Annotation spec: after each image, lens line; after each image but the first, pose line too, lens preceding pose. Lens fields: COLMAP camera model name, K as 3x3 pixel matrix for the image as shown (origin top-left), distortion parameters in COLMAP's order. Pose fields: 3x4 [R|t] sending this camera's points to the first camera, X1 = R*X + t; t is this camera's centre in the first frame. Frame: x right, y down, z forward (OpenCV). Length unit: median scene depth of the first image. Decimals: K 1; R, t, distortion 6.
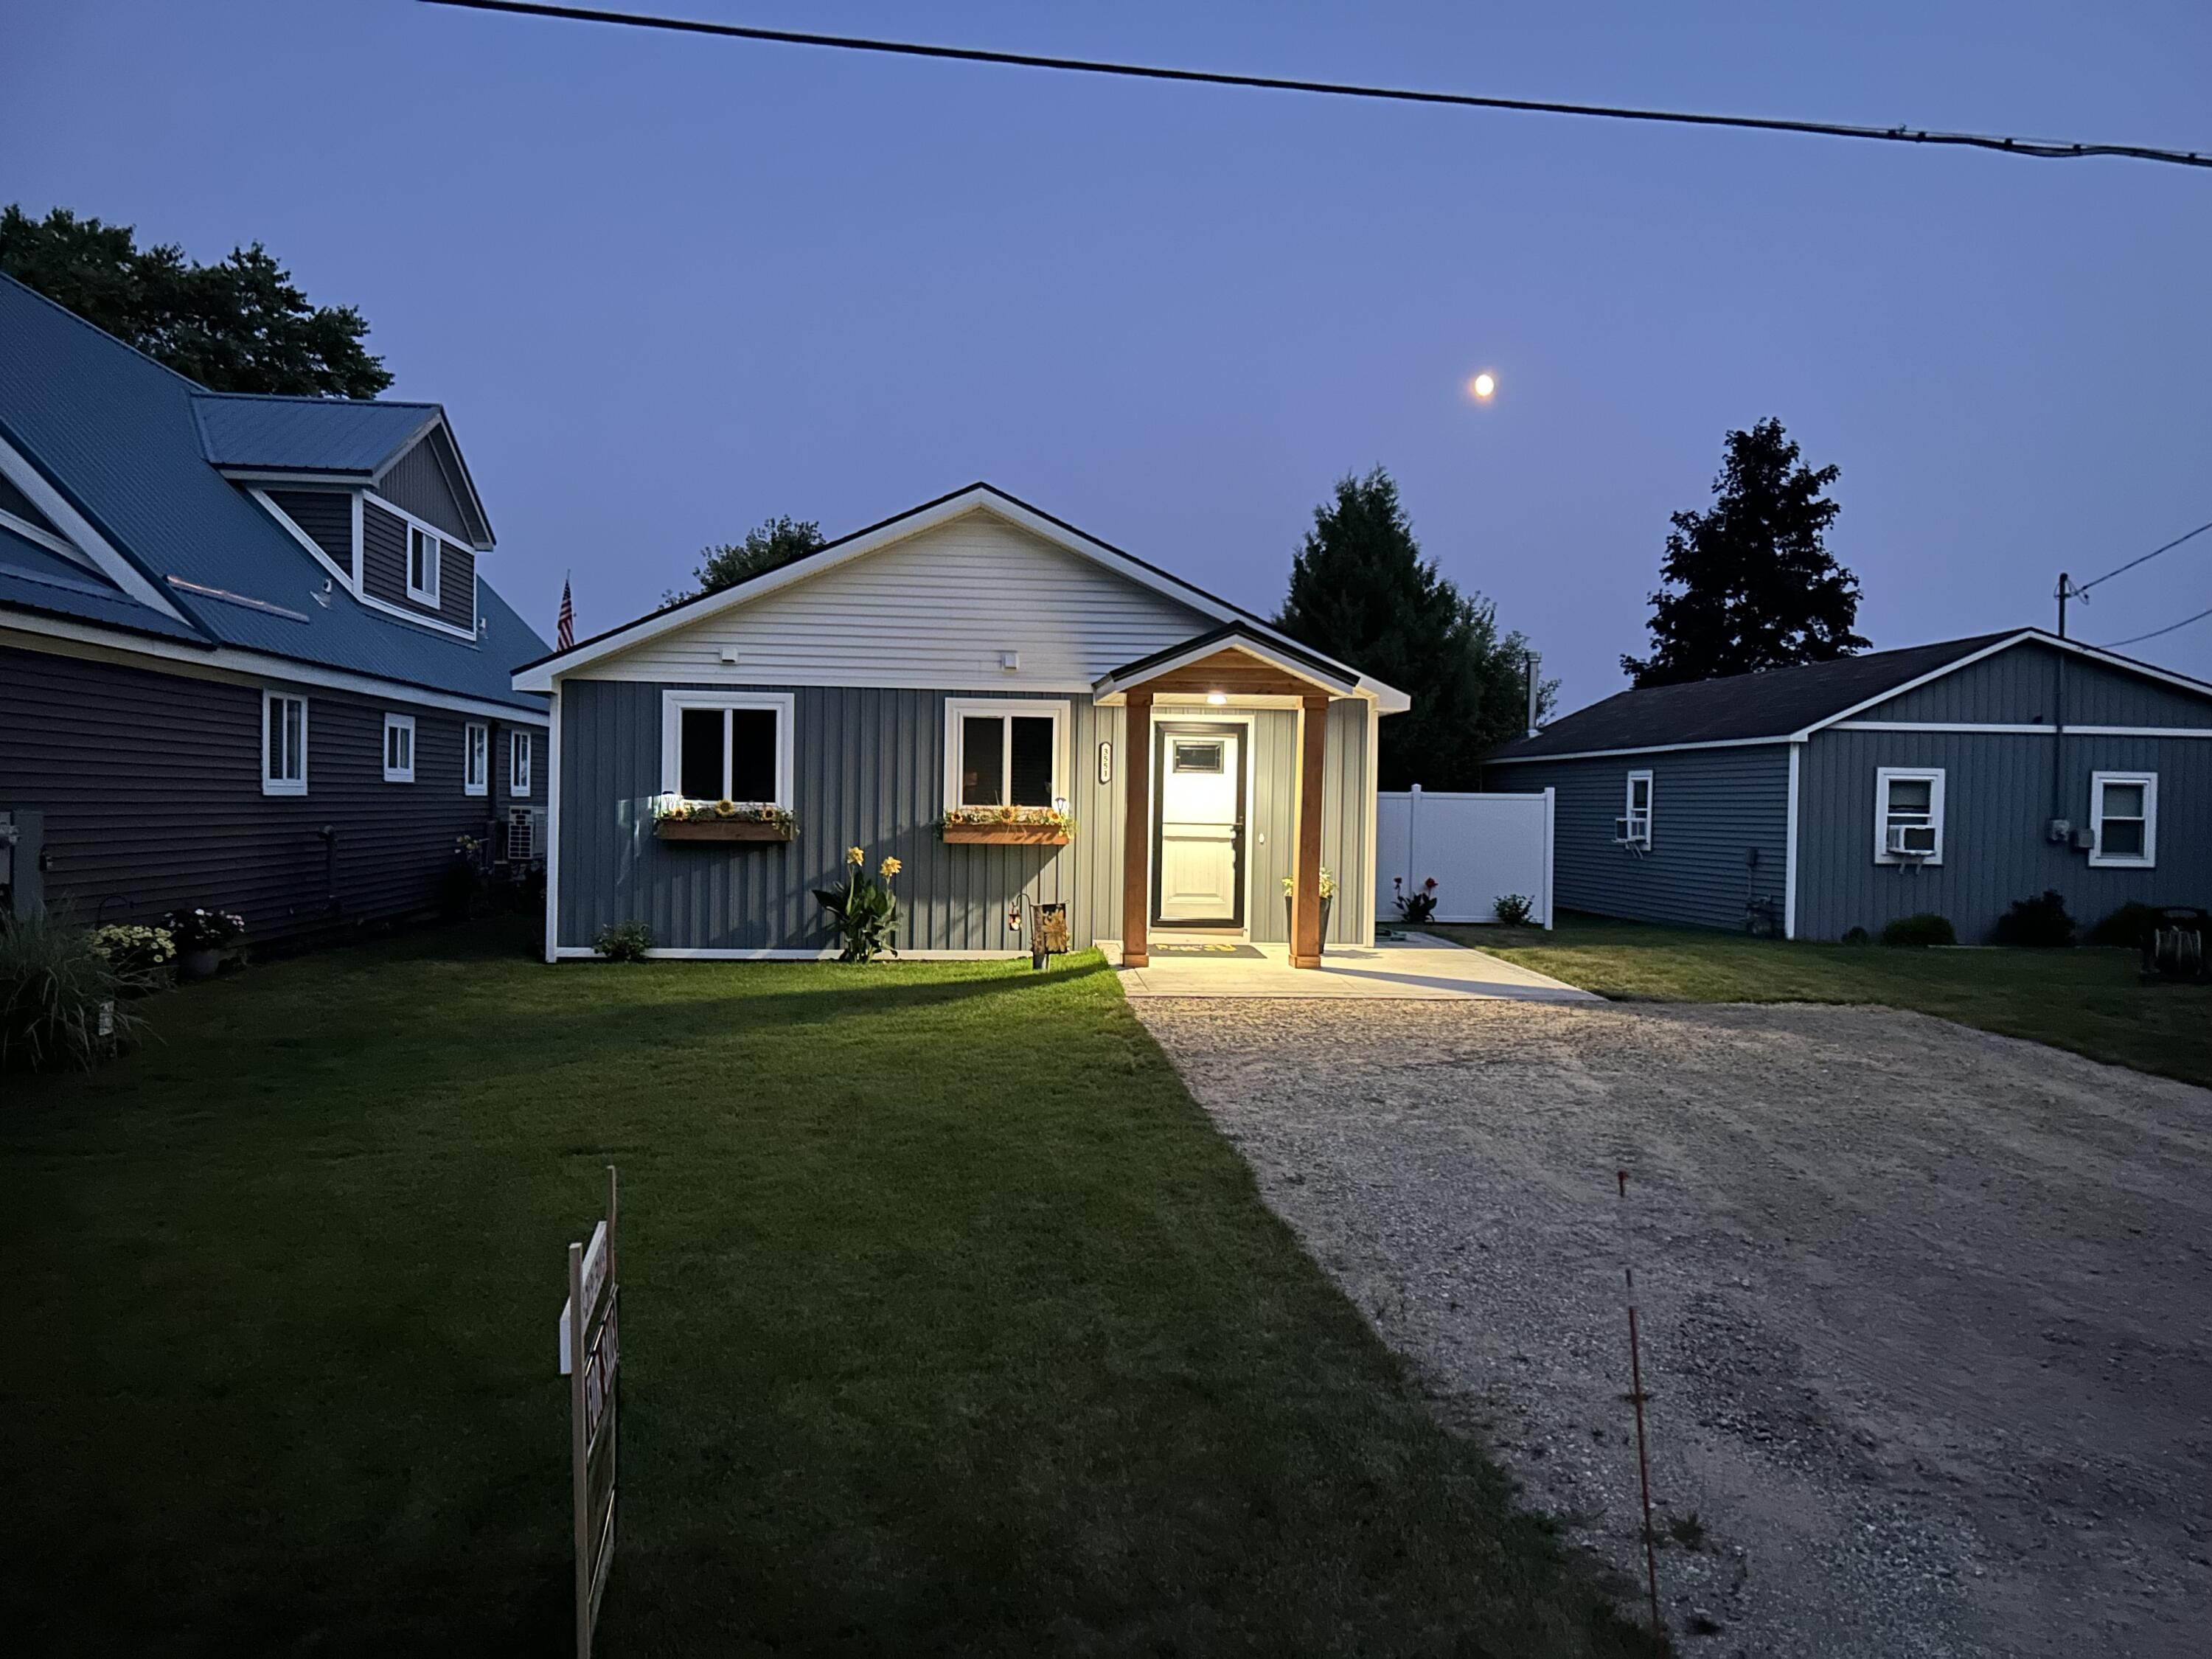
lens RADIAL K [[1676.9, 0, 1106.0], [0, 1676.9, 829.5], [0, 0, 1]] dist [0.100570, -0.143256]
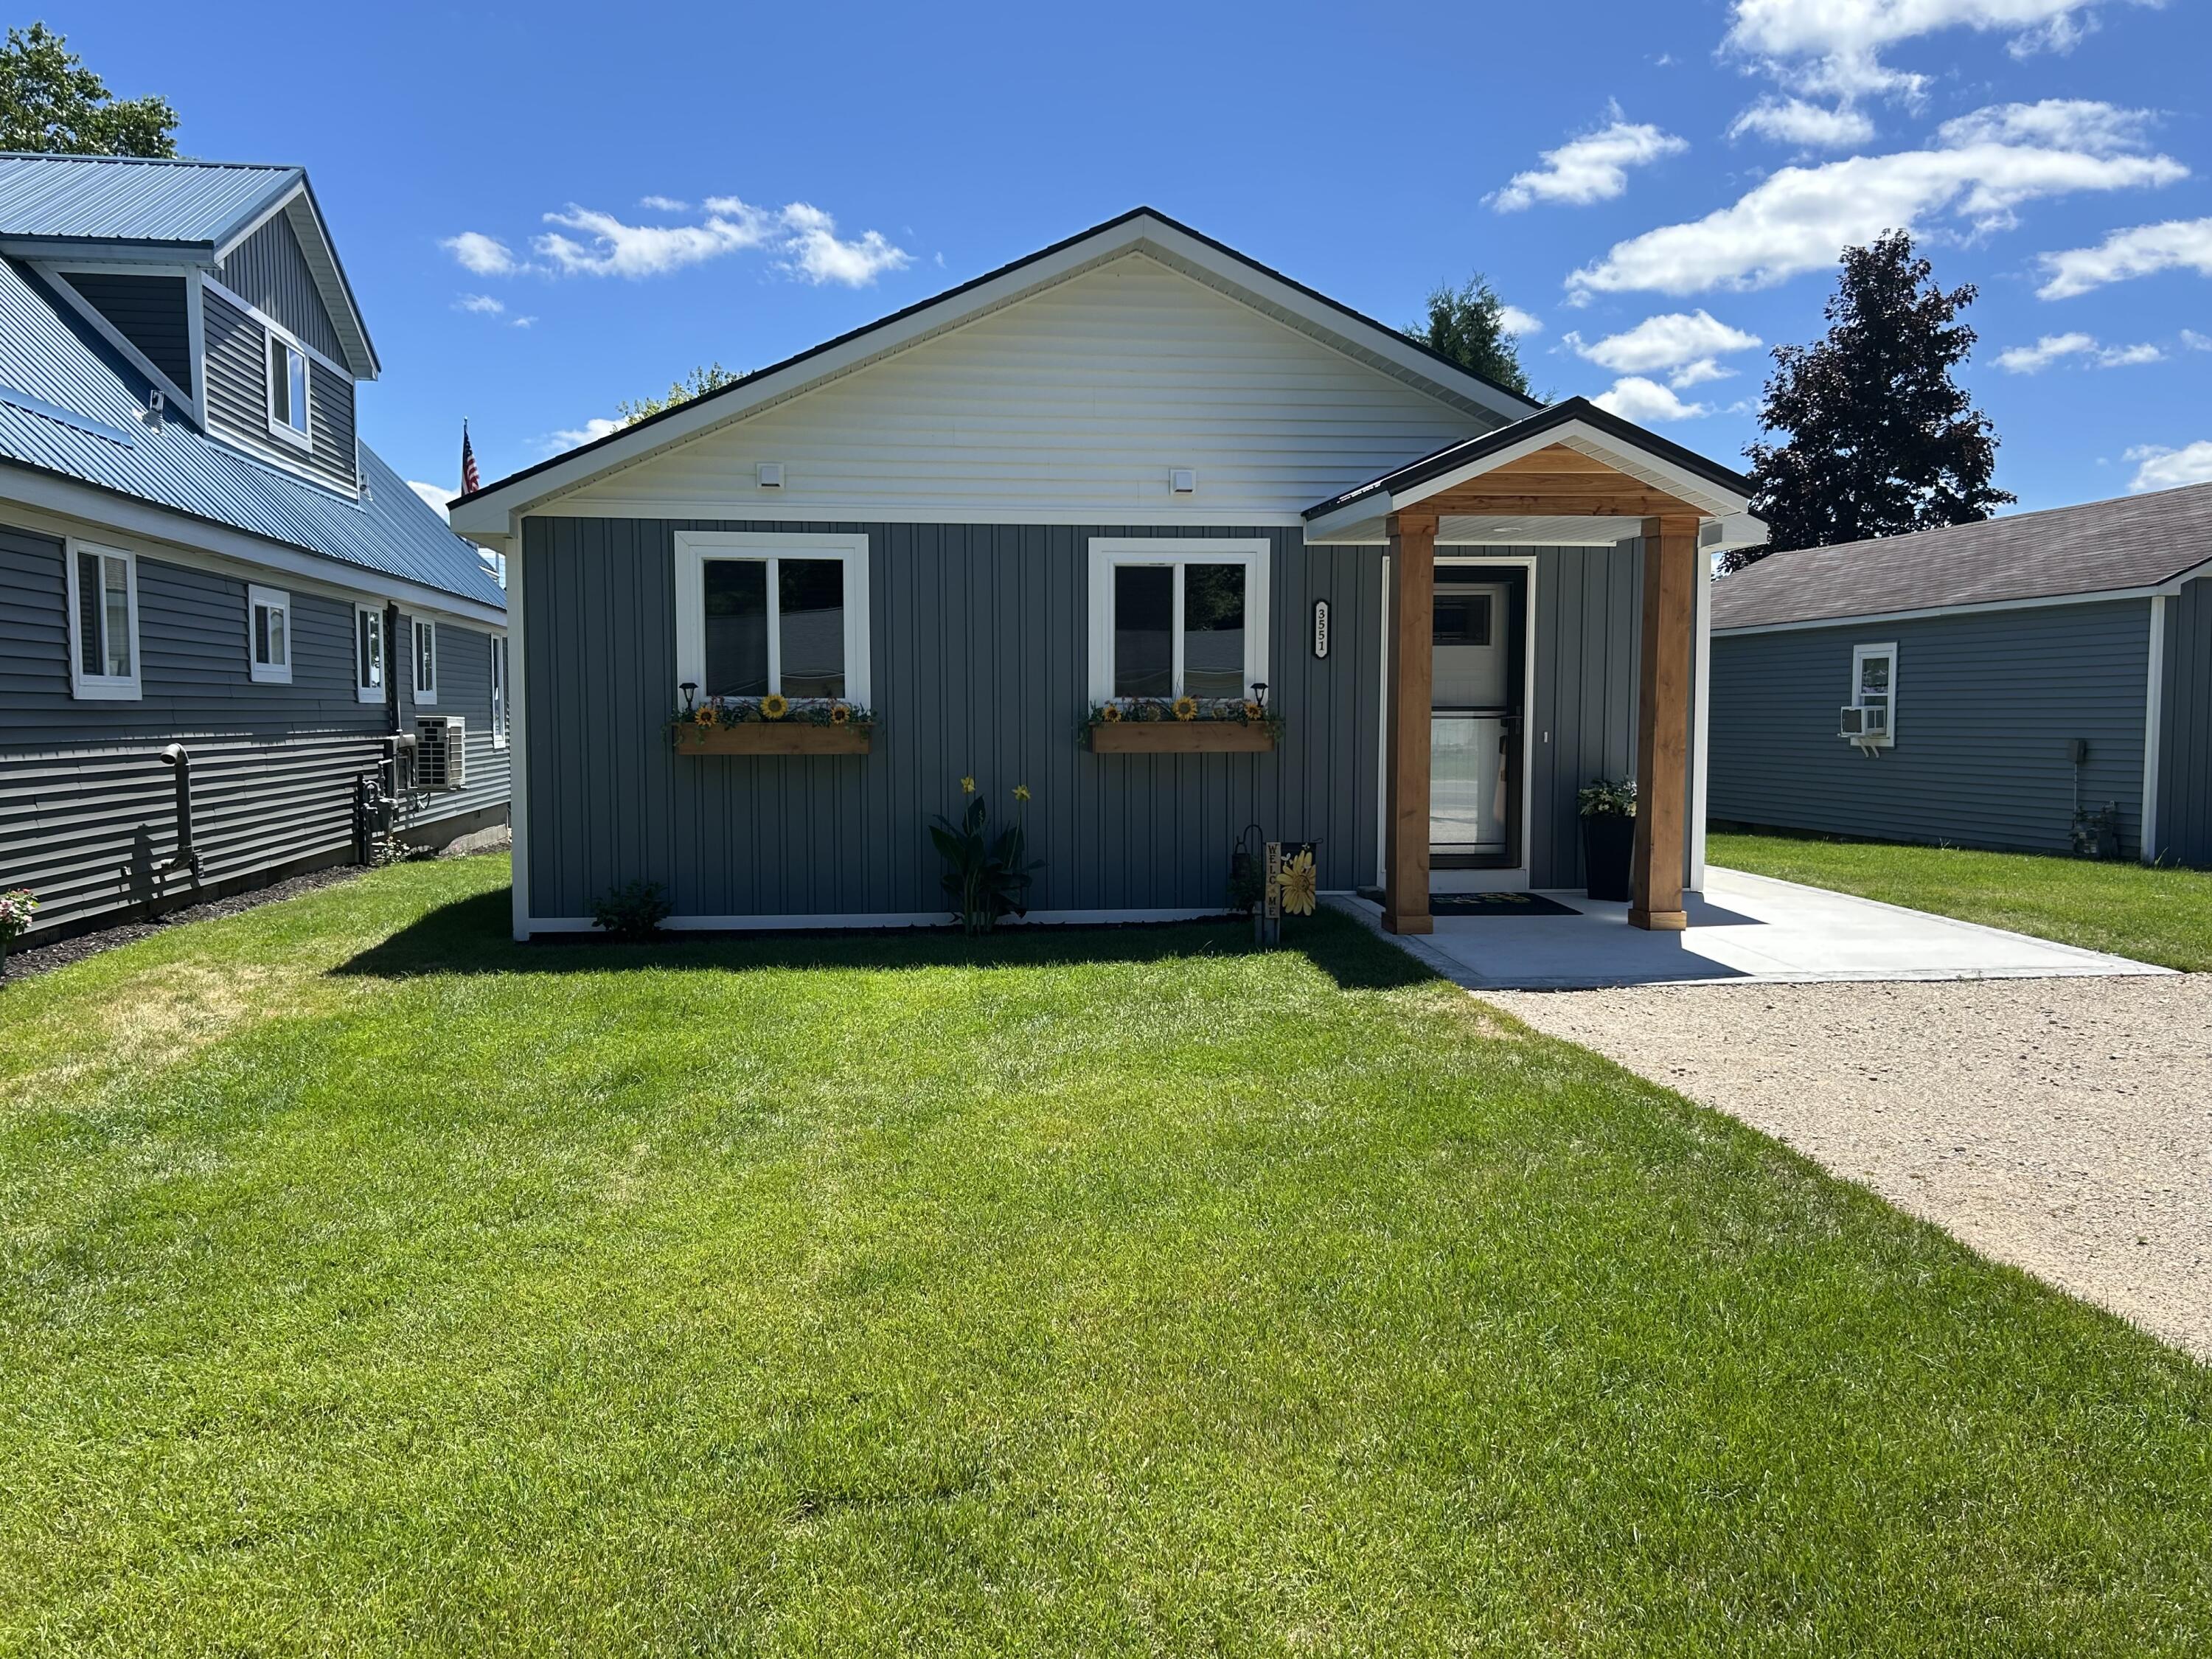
lens RADIAL K [[1756.9, 0, 1065.7], [0, 1756.9, 843.3], [0, 0, 1]] dist [0.094356, -0.111402]
pose [[0.999250, -0.020770, 0.032691, -0.105543], [0.018841, 0.998124, 0.058248, 0.002126], [-0.033839, -0.057588, 0.997767, 0.228922]]
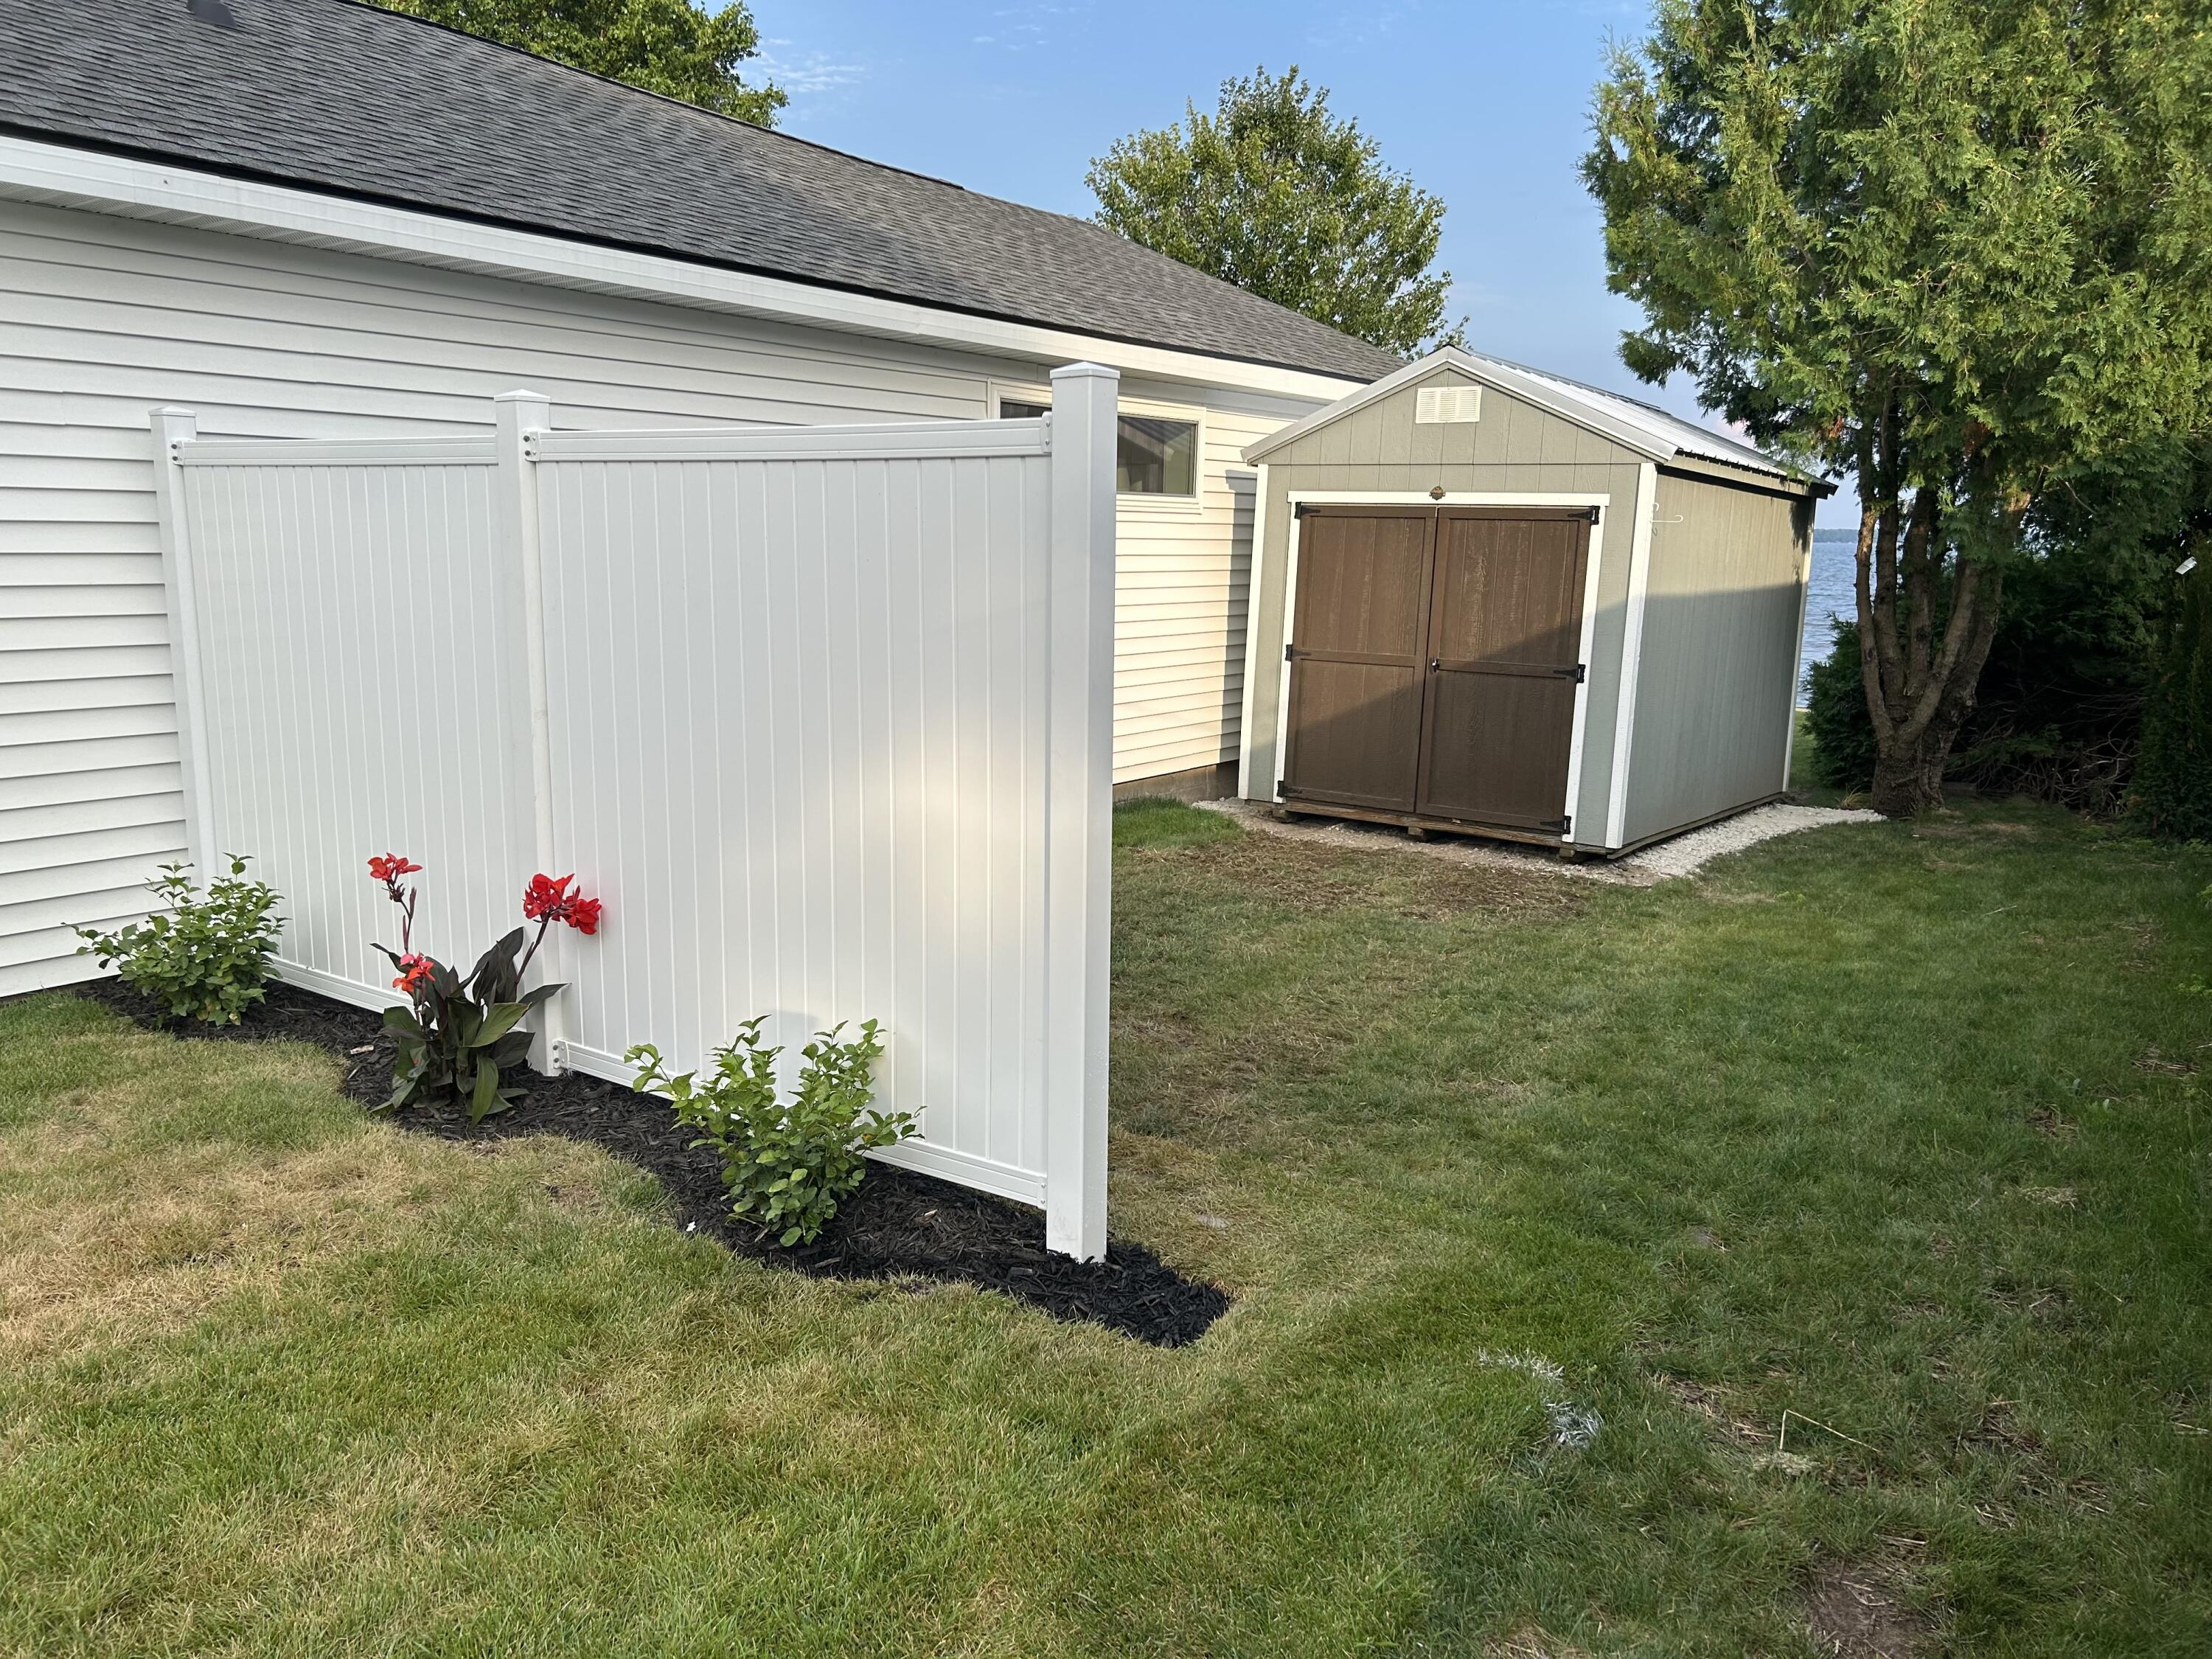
lens RADIAL K [[1676.9, 0, 1106.0], [0, 1676.9, 829.5], [0, 0, 1]] dist [0.100570, -0.143256]
pose [[0.727836, 0.100427, -0.678358, 0.423877], [-0.003909, 0.989810, 0.142341, -0.007054], [0.685740, -0.100949, 0.720812, 0.984221]]
